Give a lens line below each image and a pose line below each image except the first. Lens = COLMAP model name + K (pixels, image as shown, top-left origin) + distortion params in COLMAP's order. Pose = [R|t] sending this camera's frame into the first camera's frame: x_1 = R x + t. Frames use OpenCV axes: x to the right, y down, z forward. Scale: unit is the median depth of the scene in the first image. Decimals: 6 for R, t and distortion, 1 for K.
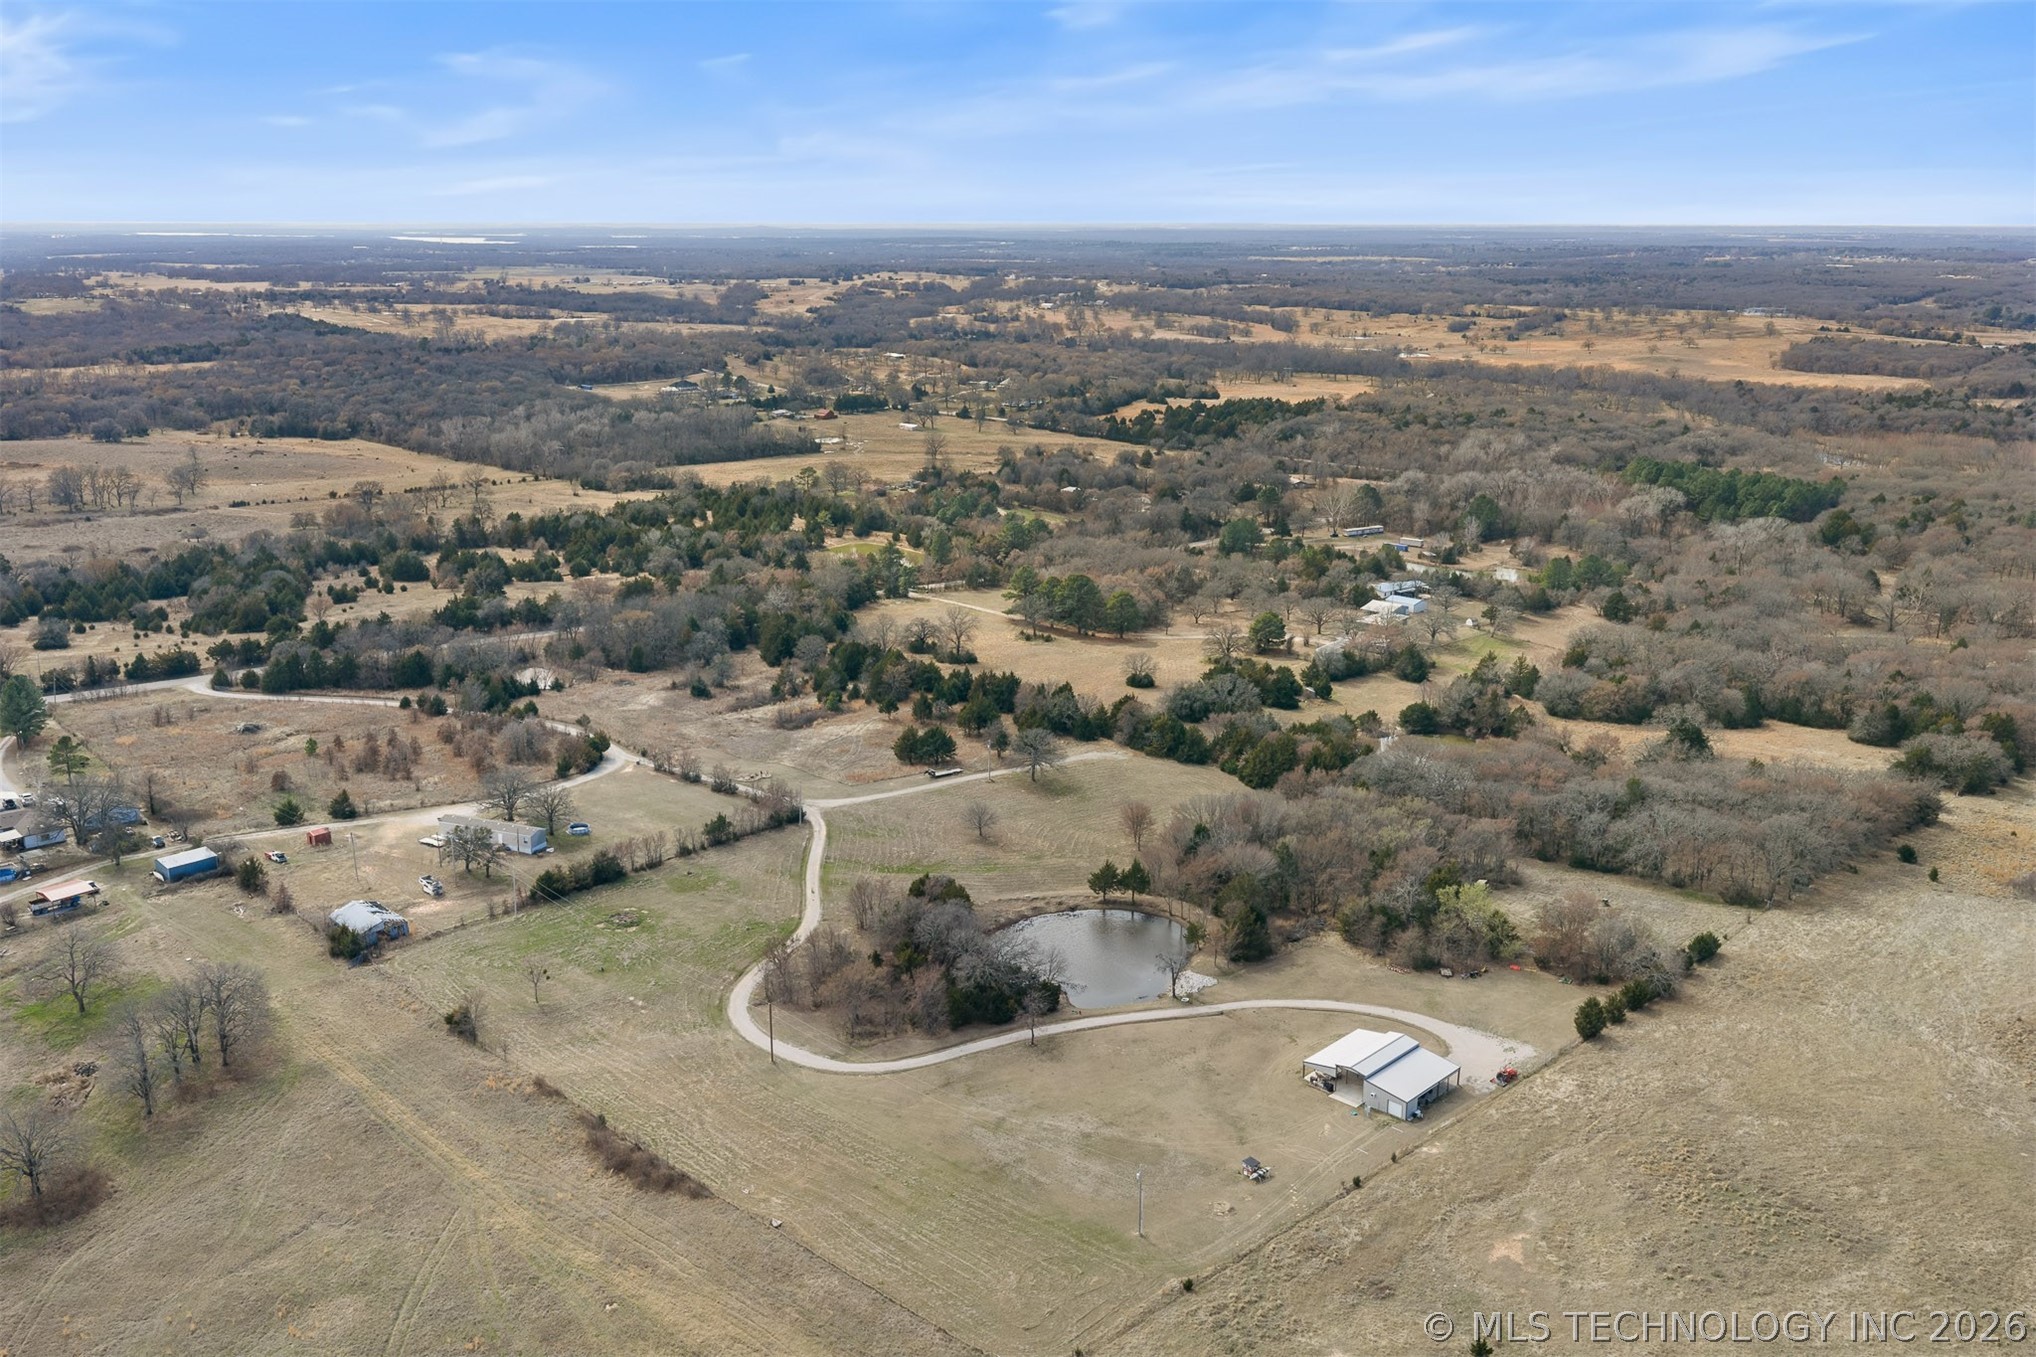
lens RADIAL K [[1696.9, 0, 1026.6], [0, 1696.9, 674.9], [0, 0, 1]] dist [0.013180, -0.013701]
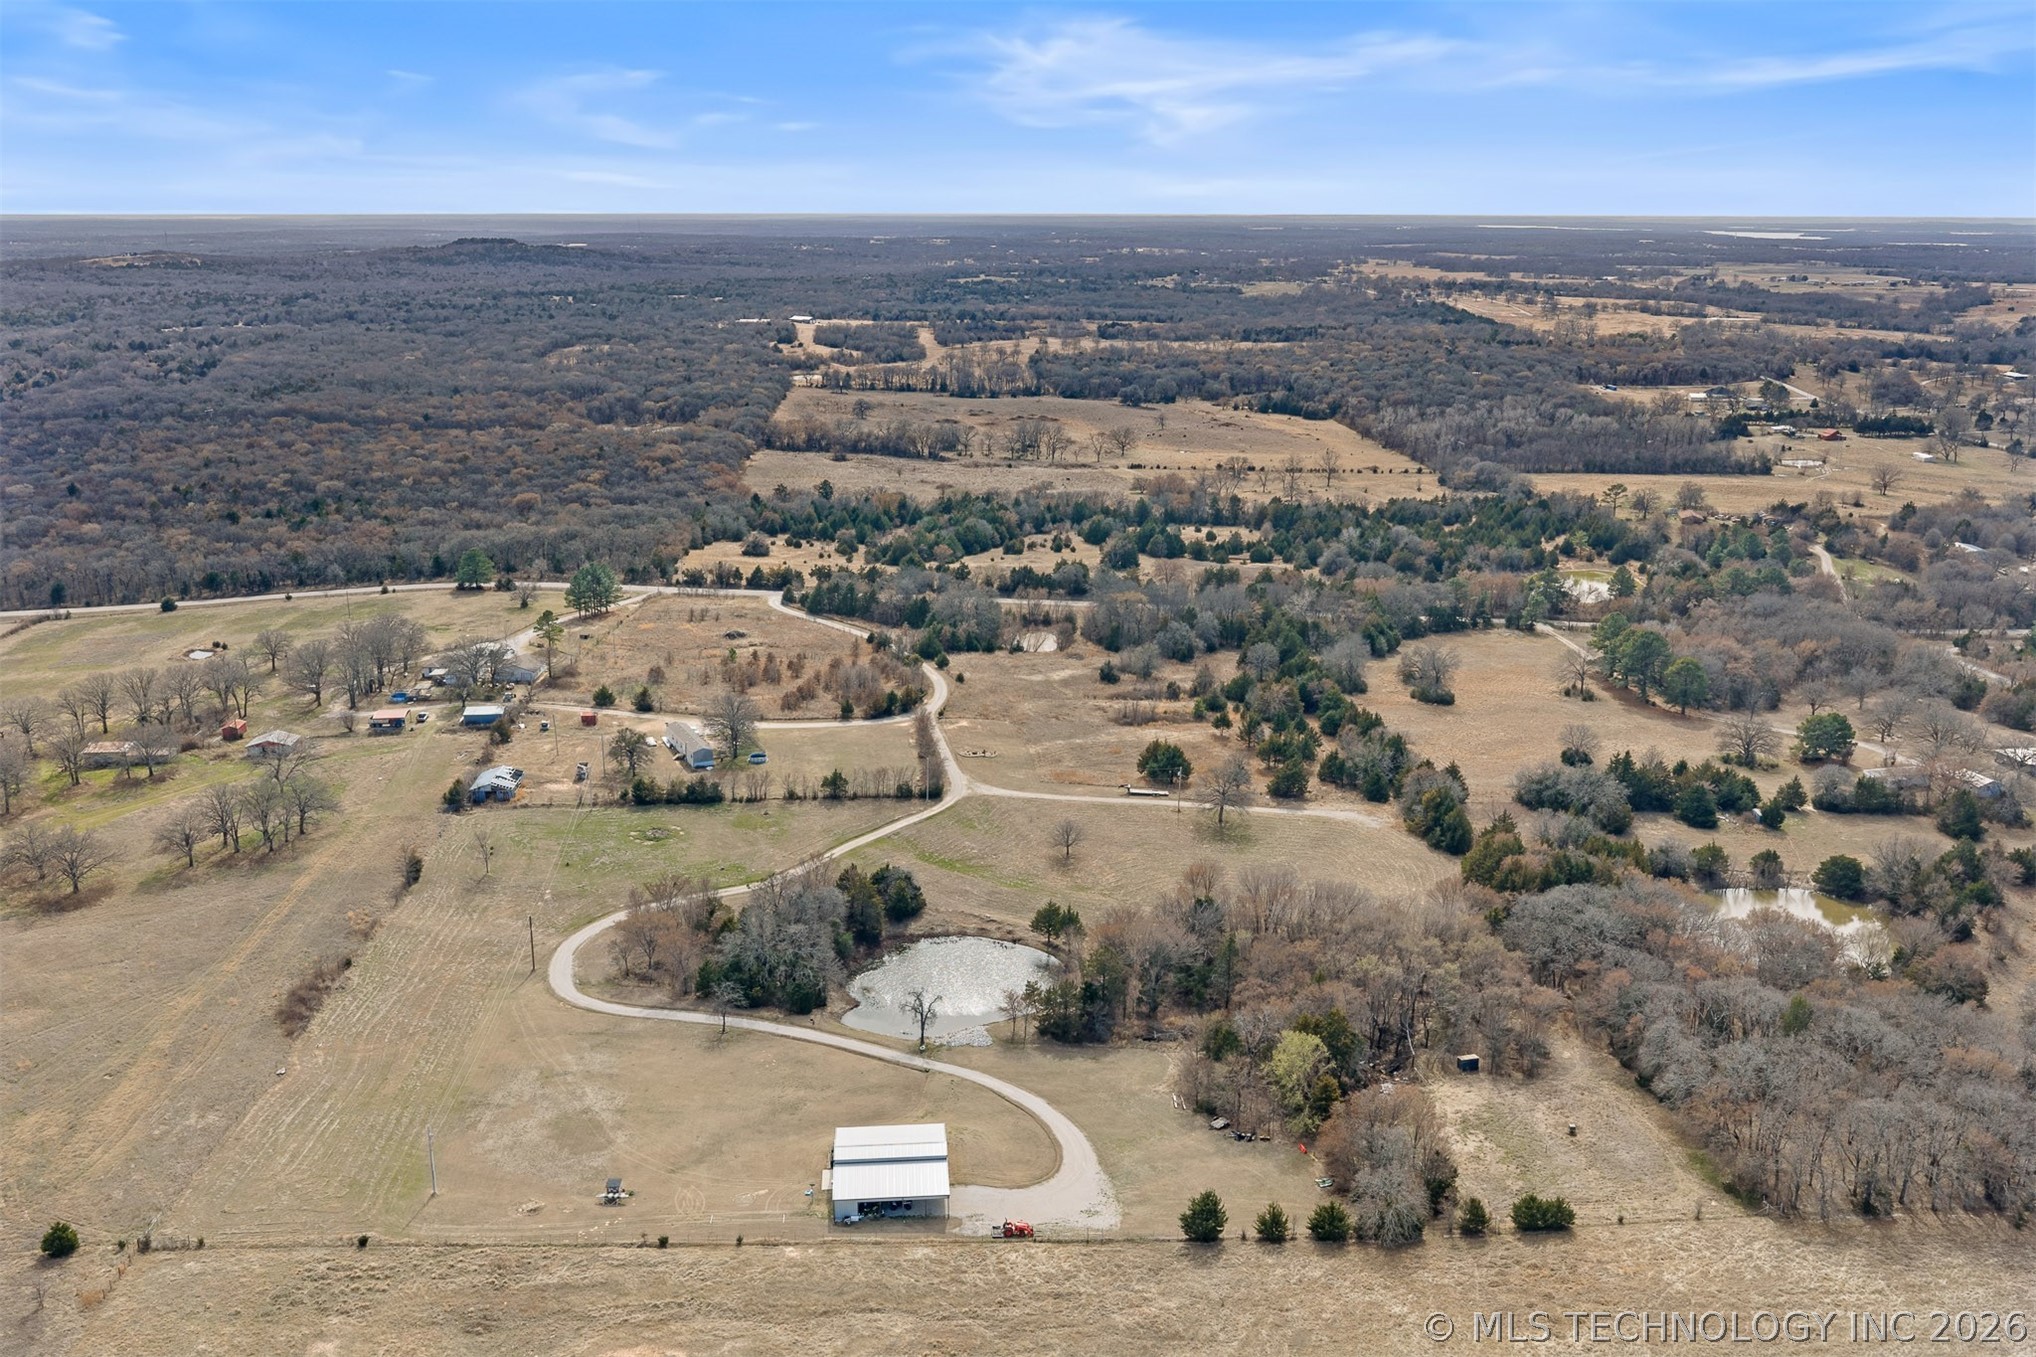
lens RADIAL K [[1696.9, 0, 1026.6], [0, 1696.9, 674.9], [0, 0, 1]] dist [0.013180, -0.013701]
pose [[0.755862, 0.173453, -0.631337, 0.429062], [-0.171214, 0.983080, 0.065106, -0.050361], [0.631947, 0.058882, 0.772771, 0.187108]]
